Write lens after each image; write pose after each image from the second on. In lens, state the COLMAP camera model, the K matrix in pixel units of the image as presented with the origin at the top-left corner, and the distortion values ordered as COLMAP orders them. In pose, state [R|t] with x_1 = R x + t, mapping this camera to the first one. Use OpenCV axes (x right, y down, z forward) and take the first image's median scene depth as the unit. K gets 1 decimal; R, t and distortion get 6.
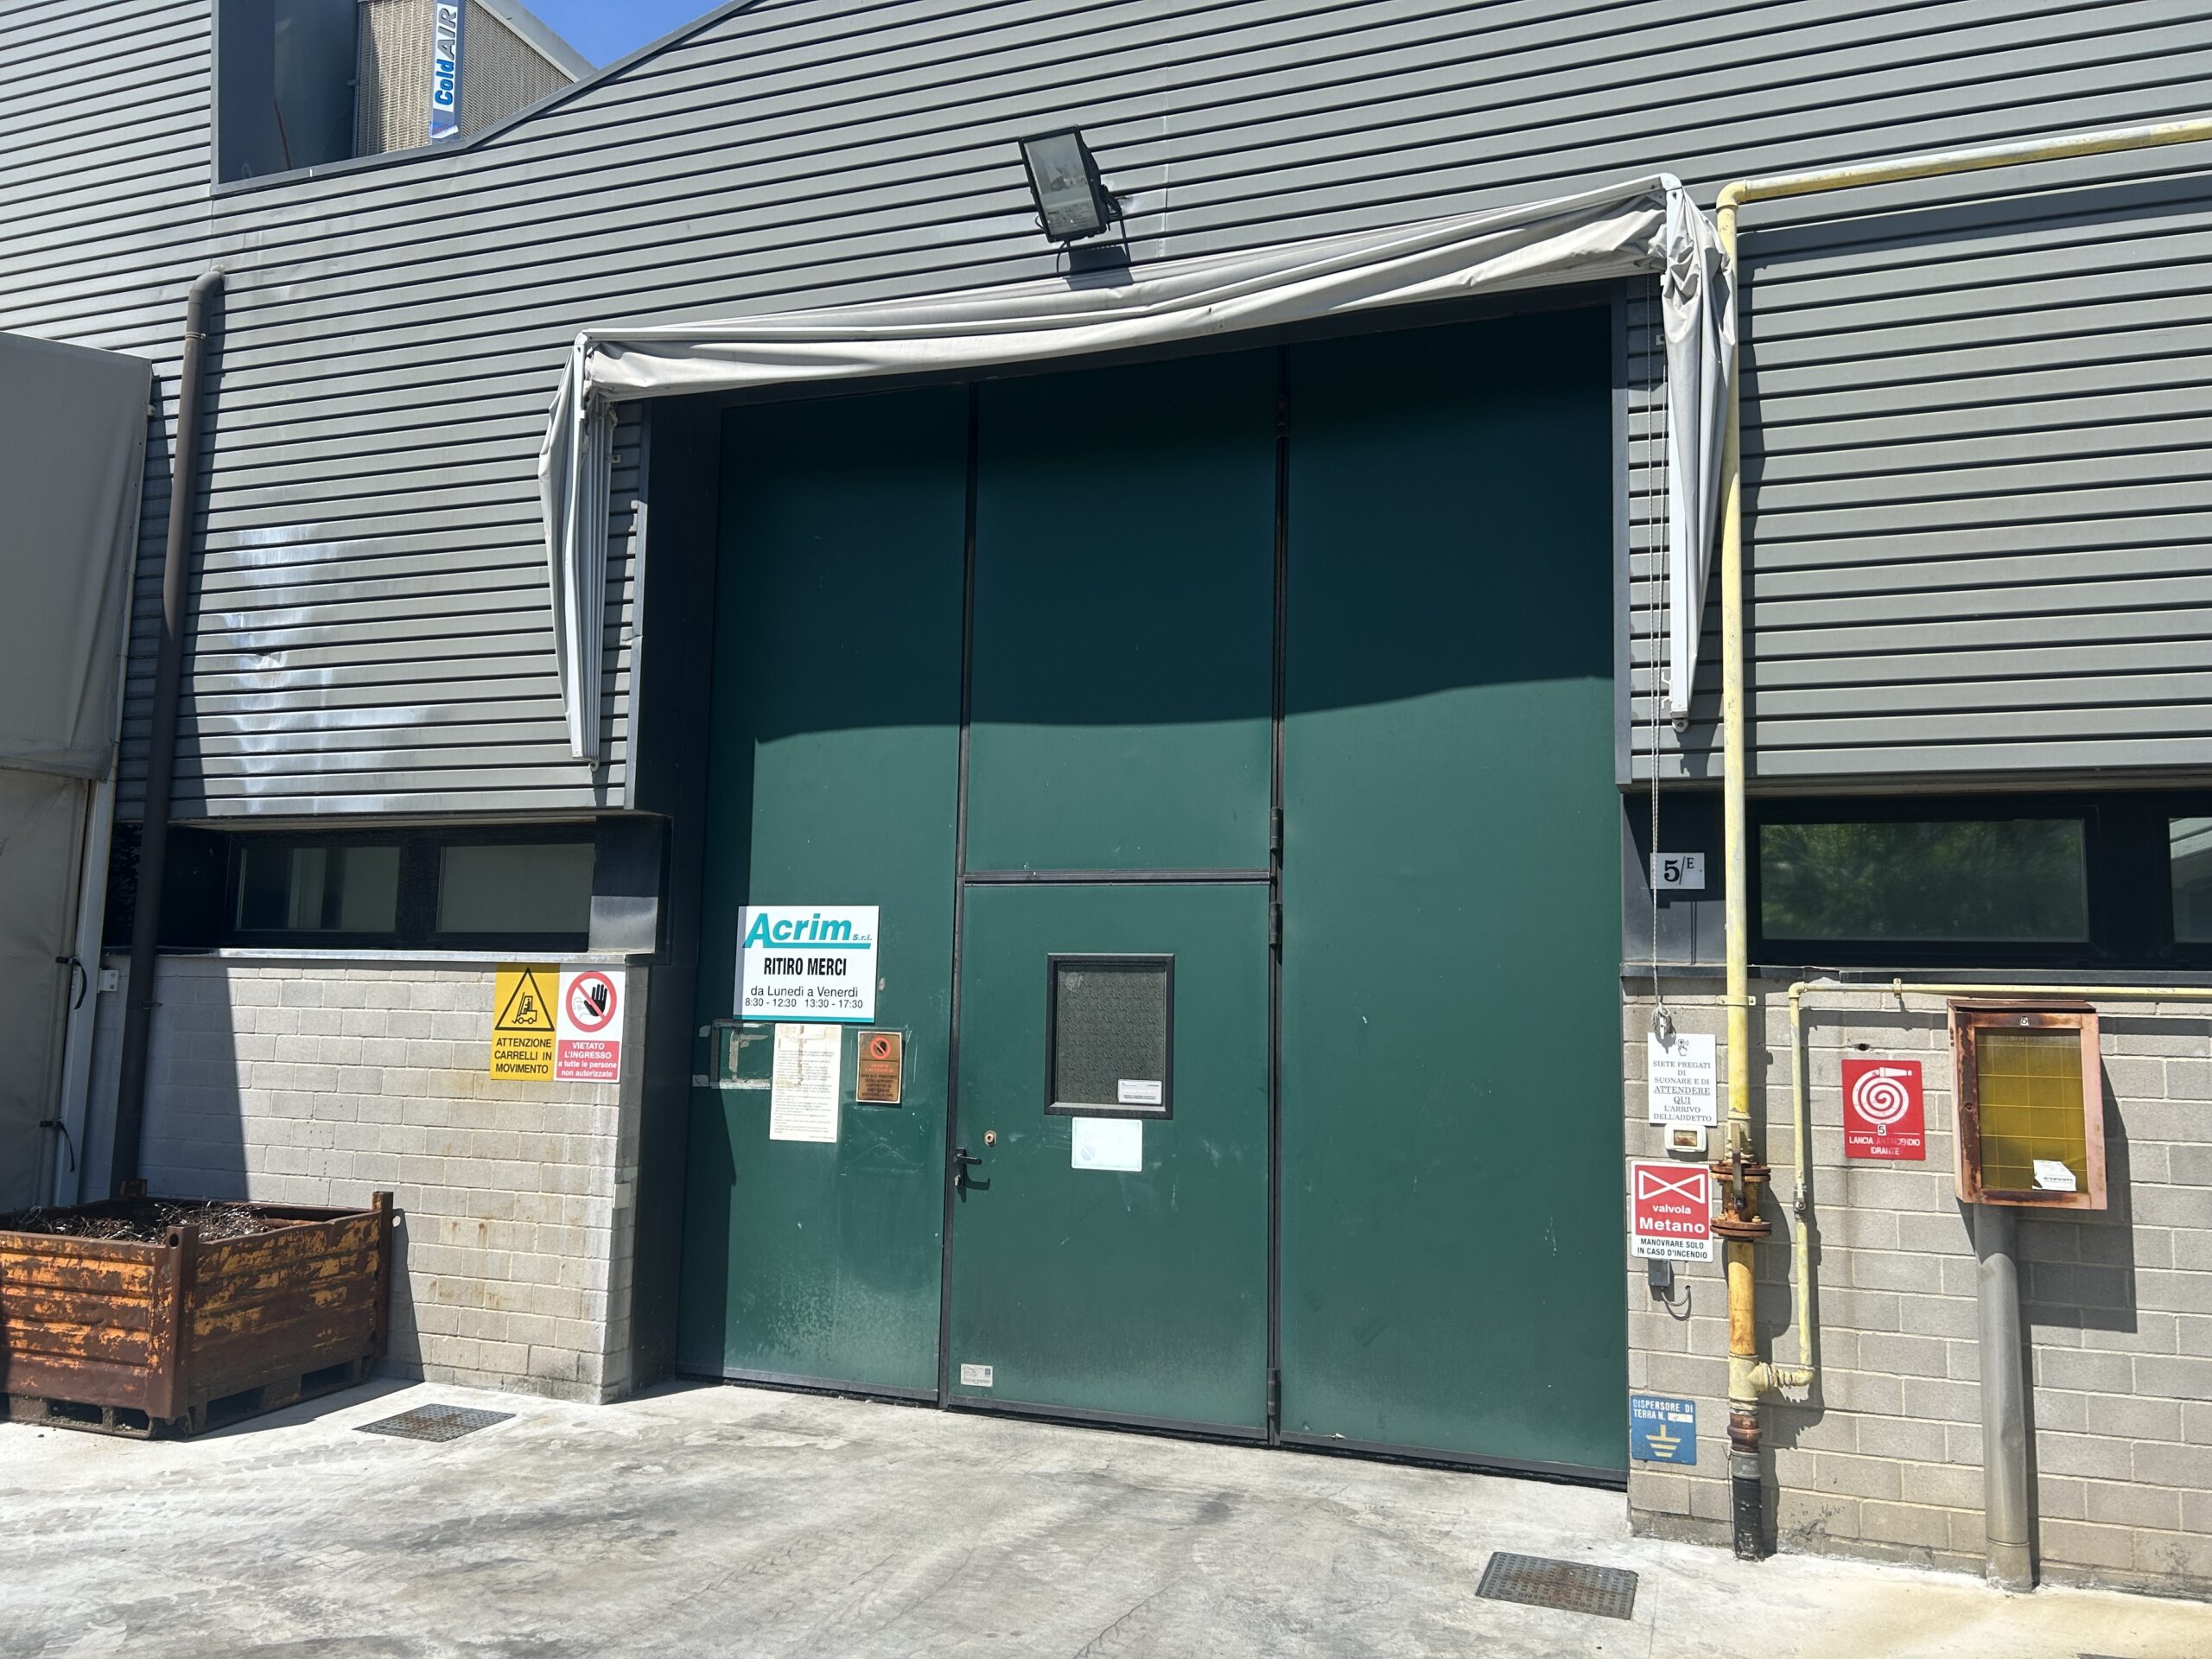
lens RADIAL K [[1716.7, 0, 1103.0], [0, 1716.7, 821.3], [0, 0, 1]] dist [0.033041, -0.021066]
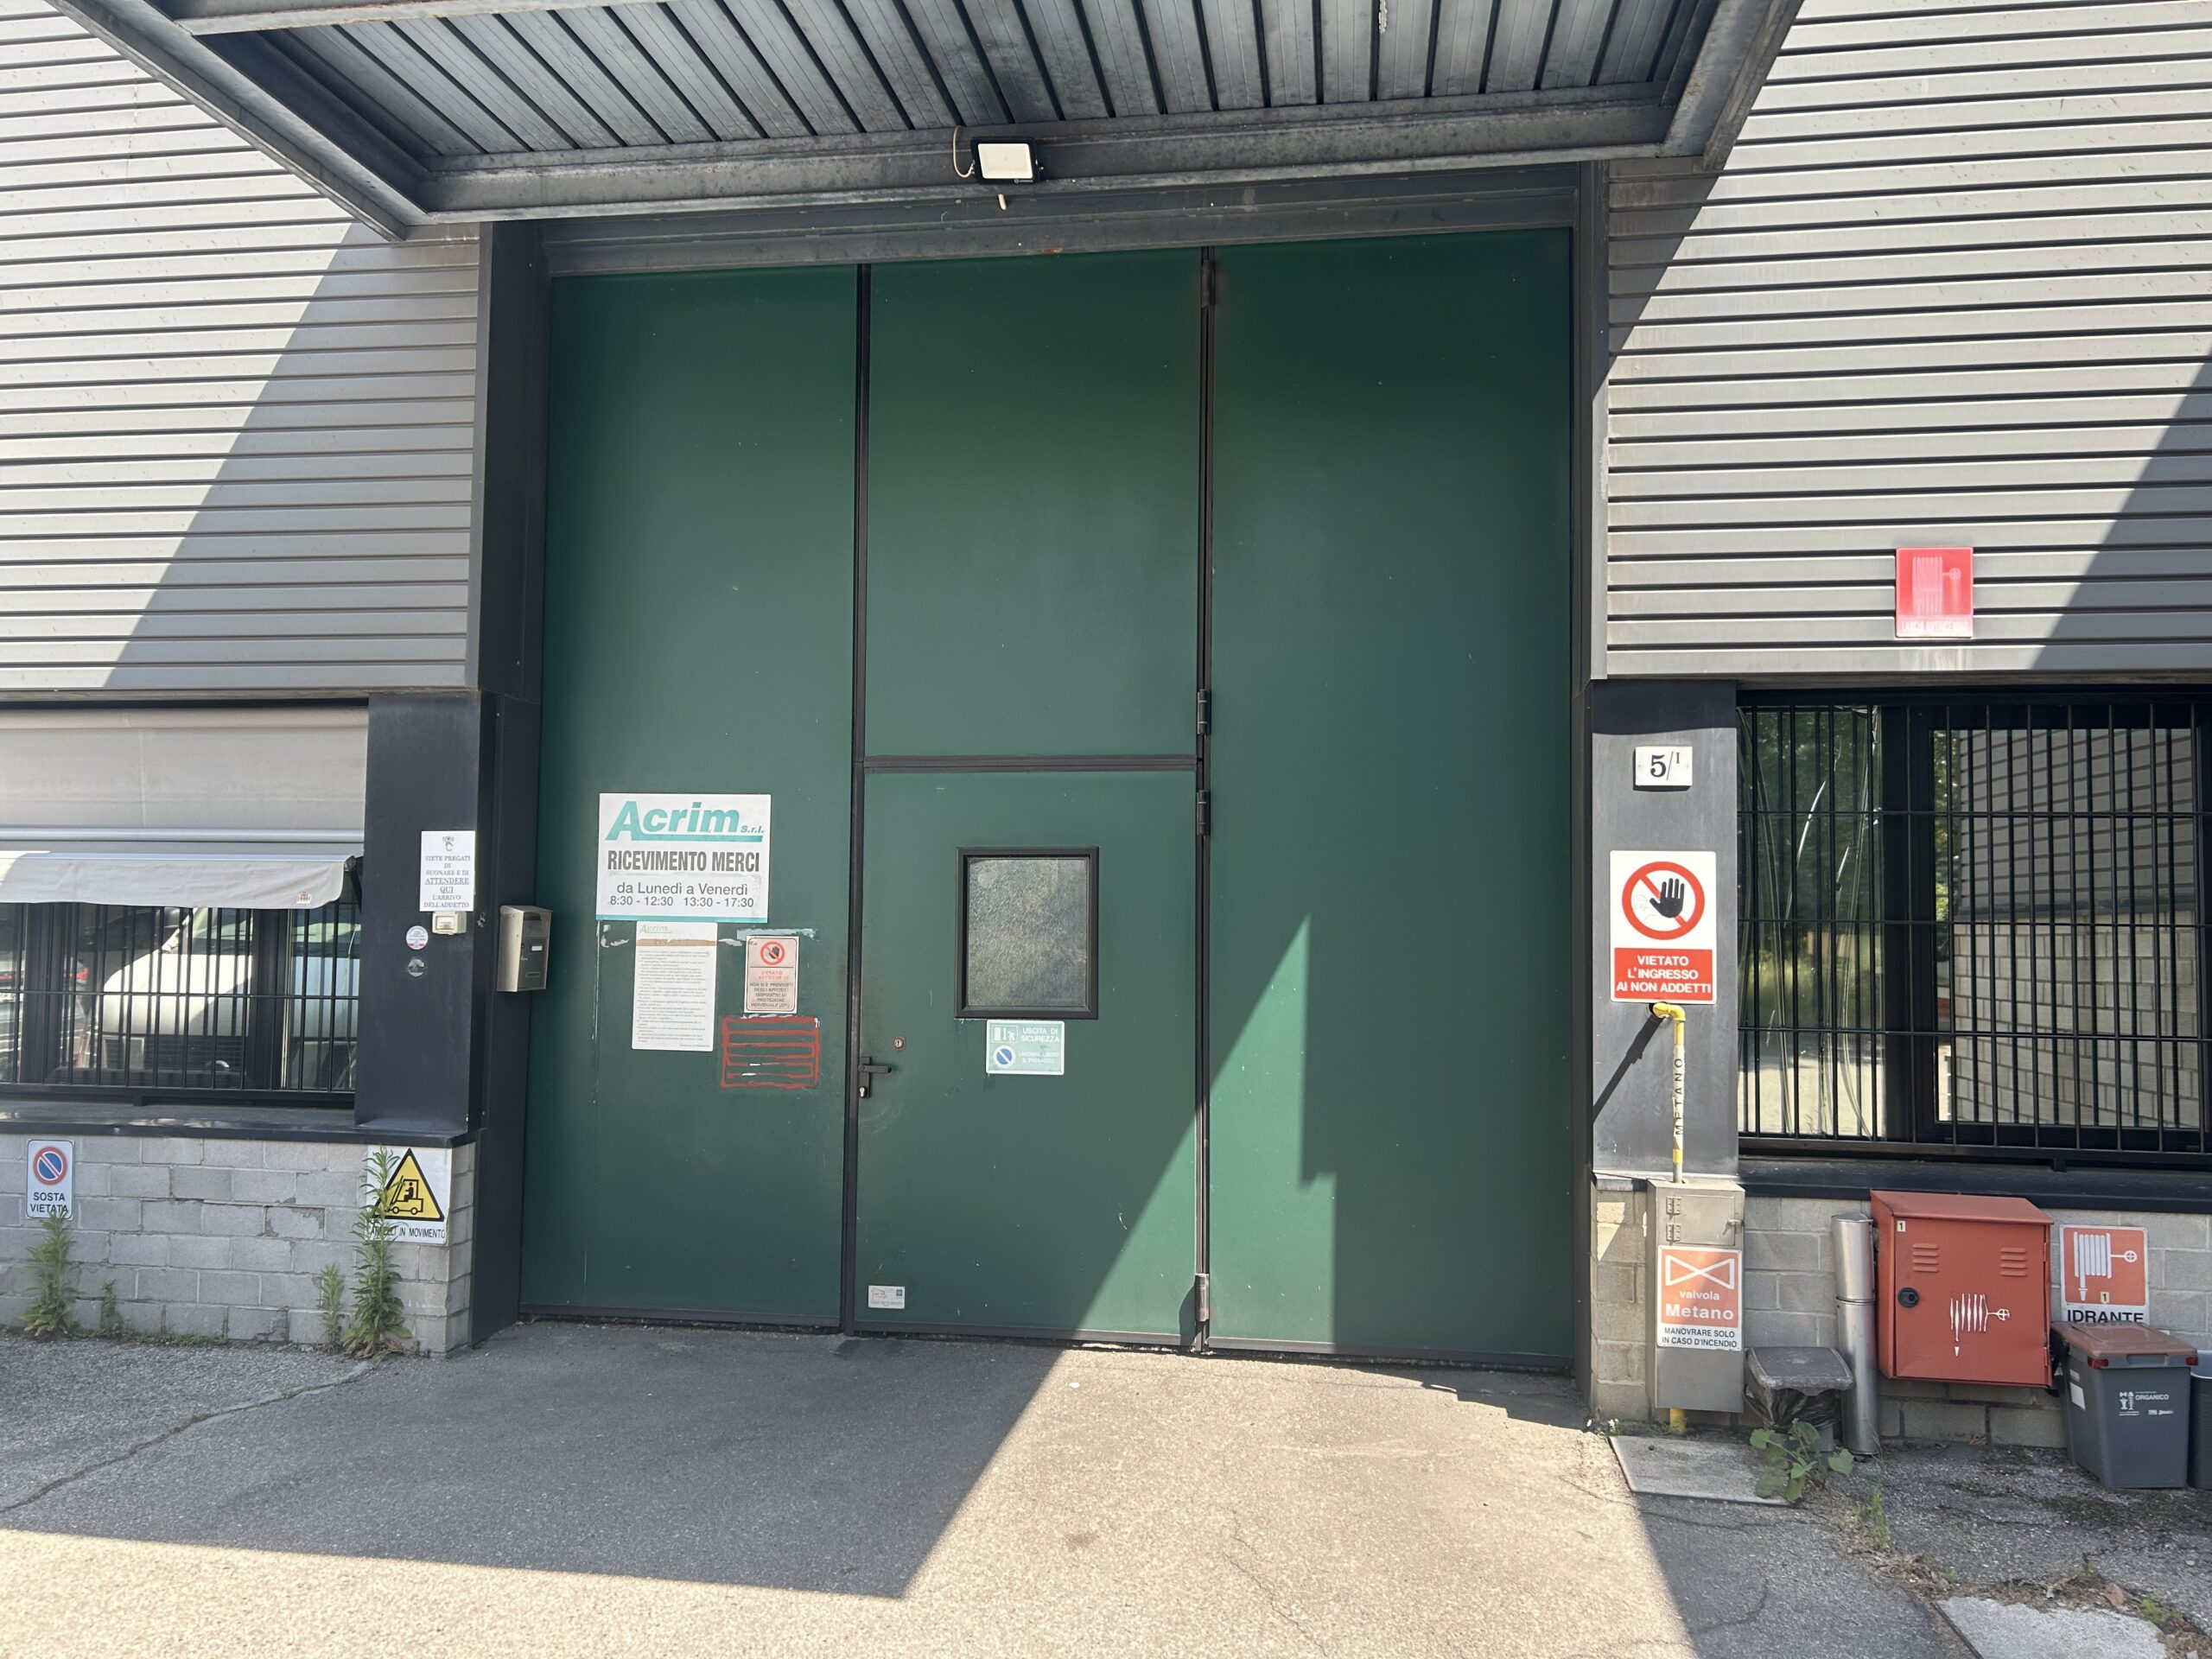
lens RADIAL K [[1716.7, 0, 1101.0], [0, 1716.7, 817.9], [0, 0, 1]] dist [0.033041, -0.021066]
pose [[0.978346, 0.007265, 0.206850, -0.146891], [-0.019195, 0.998261, 0.055728, 0.007396], [-0.206086, -0.058492, 0.976784, 0.074167]]
